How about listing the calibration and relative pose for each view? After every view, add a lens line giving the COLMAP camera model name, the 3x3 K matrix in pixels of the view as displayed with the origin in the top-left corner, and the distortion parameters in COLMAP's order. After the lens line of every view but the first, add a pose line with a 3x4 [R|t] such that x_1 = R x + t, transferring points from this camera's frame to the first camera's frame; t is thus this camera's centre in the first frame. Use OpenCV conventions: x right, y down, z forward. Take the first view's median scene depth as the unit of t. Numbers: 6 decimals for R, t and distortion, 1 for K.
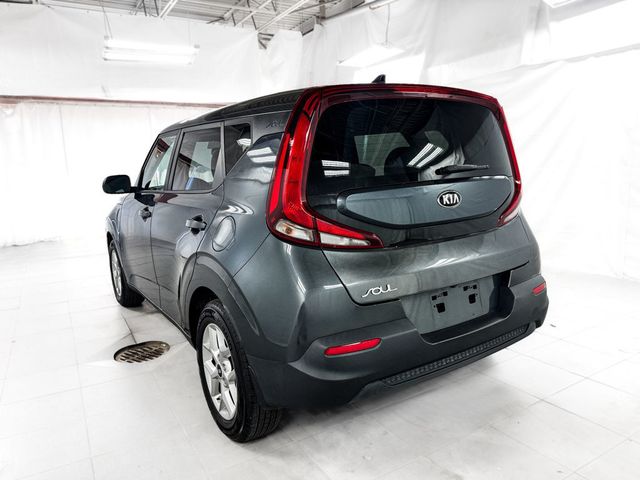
lens RADIAL K [[449.3, 0, 316.9], [0, 449.3, 236.8], [0, 0, 1]] dist [0.025483, -0.025362]
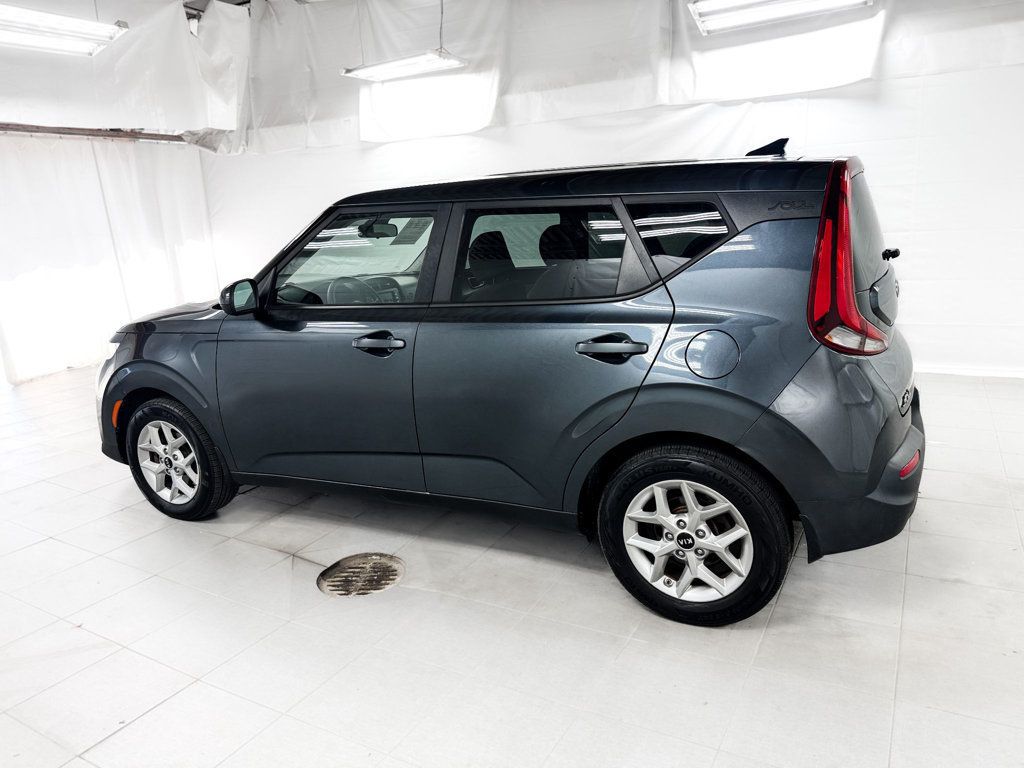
lens RADIAL K [[718.9, 0, 510.9], [0, 718.9, 377.7], [0, 0, 1]] dist [0.025483, -0.025362]
pose [[0.870694, -0.122303, 0.476376, -1.038809], [0.100680, 0.992399, 0.070768, -0.083550], [-0.481410, -0.013656, 0.876389, 0.113232]]
